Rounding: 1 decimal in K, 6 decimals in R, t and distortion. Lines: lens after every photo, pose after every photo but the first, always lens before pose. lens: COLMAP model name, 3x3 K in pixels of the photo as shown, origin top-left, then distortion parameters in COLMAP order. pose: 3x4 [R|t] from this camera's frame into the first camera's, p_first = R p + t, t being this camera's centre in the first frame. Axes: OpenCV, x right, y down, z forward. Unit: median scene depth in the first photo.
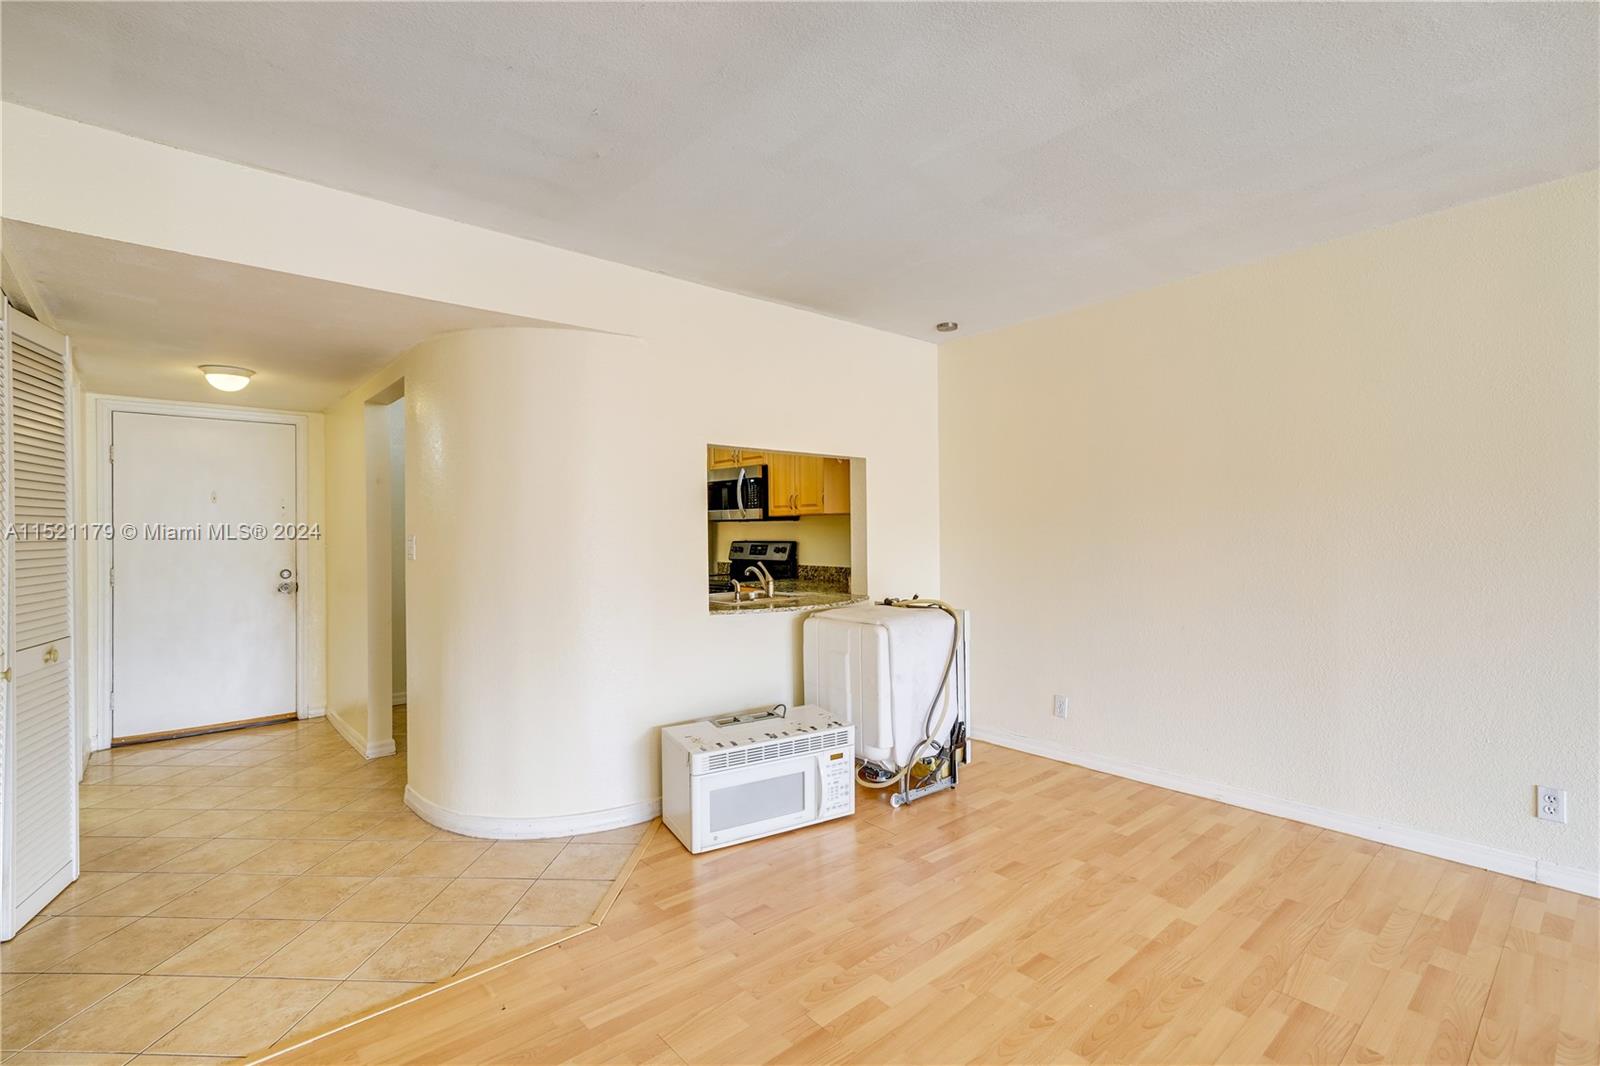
lens RADIAL K [[726.3, 0, 794.9], [0, 726.3, 526.3], [0, 0, 1]] dist [0.010992, 0.000903]
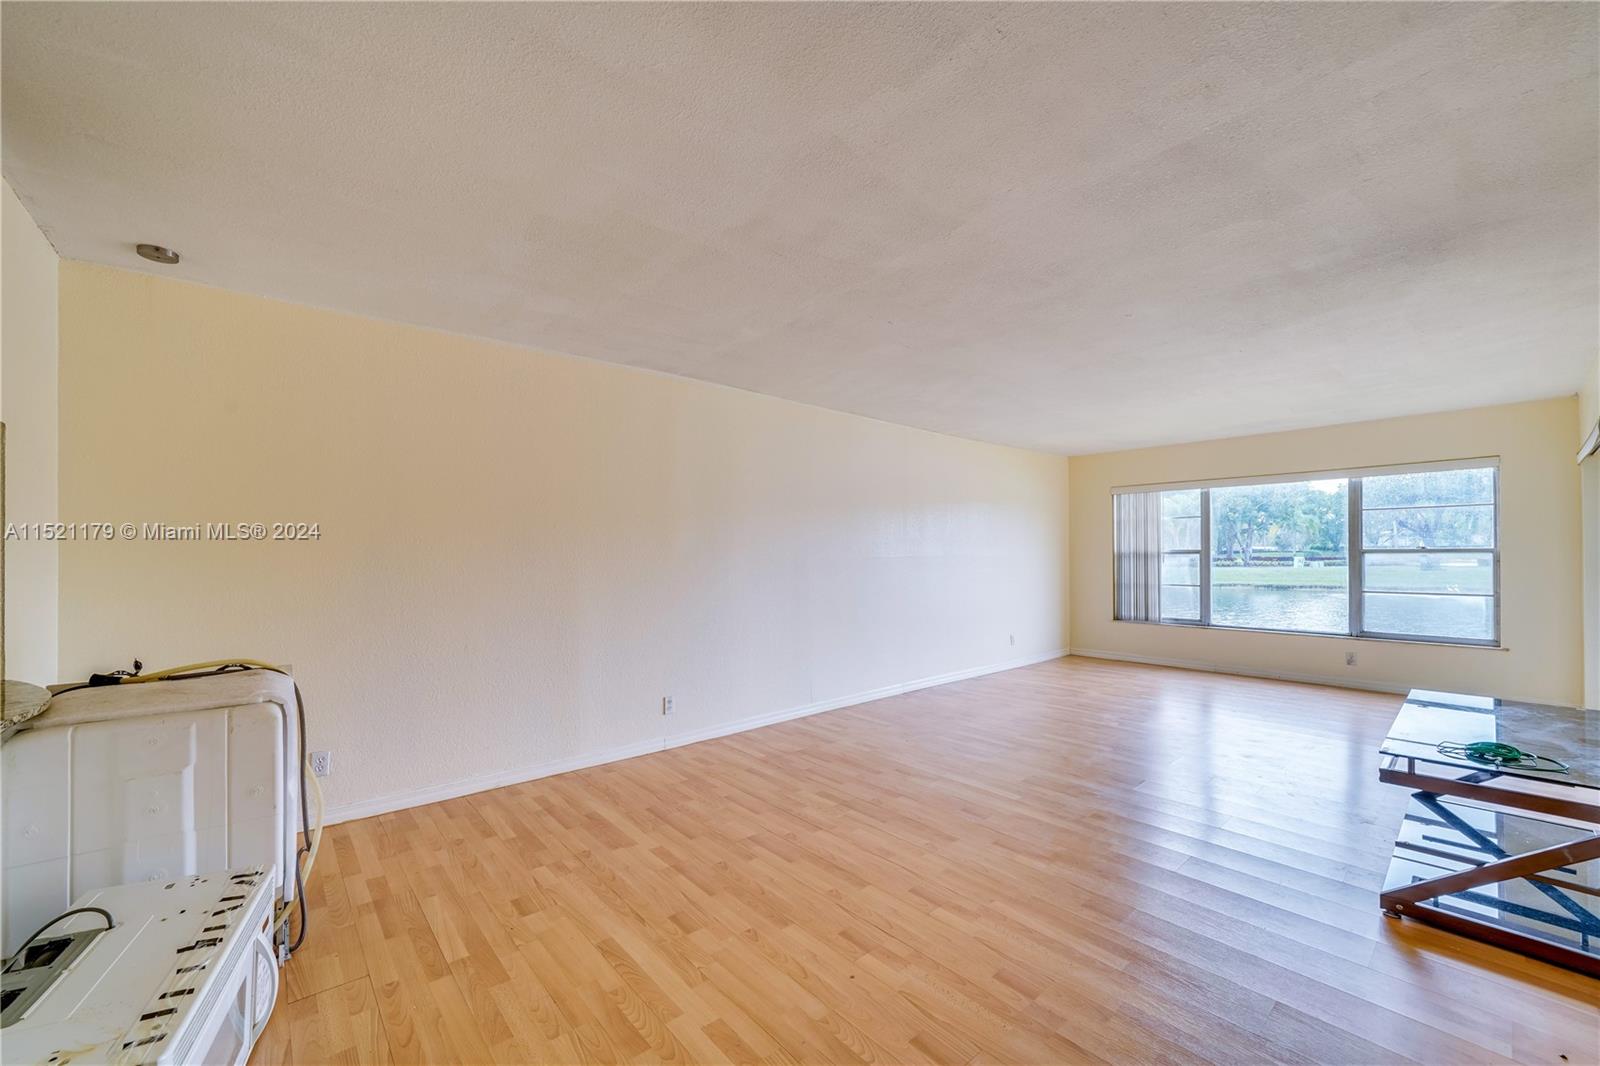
lens RADIAL K [[630.0, 0, 790.7], [0, 630.0, 556.9], [0, 0, 1]] dist [-0.007692, 0.000295]
pose [[0.009252, 0.007355, 0.999930, -0.430847], [-0.002922, 0.999969, -0.007328, 0.007259], [-0.999953, -0.002854, 0.009273, 0.506207]]
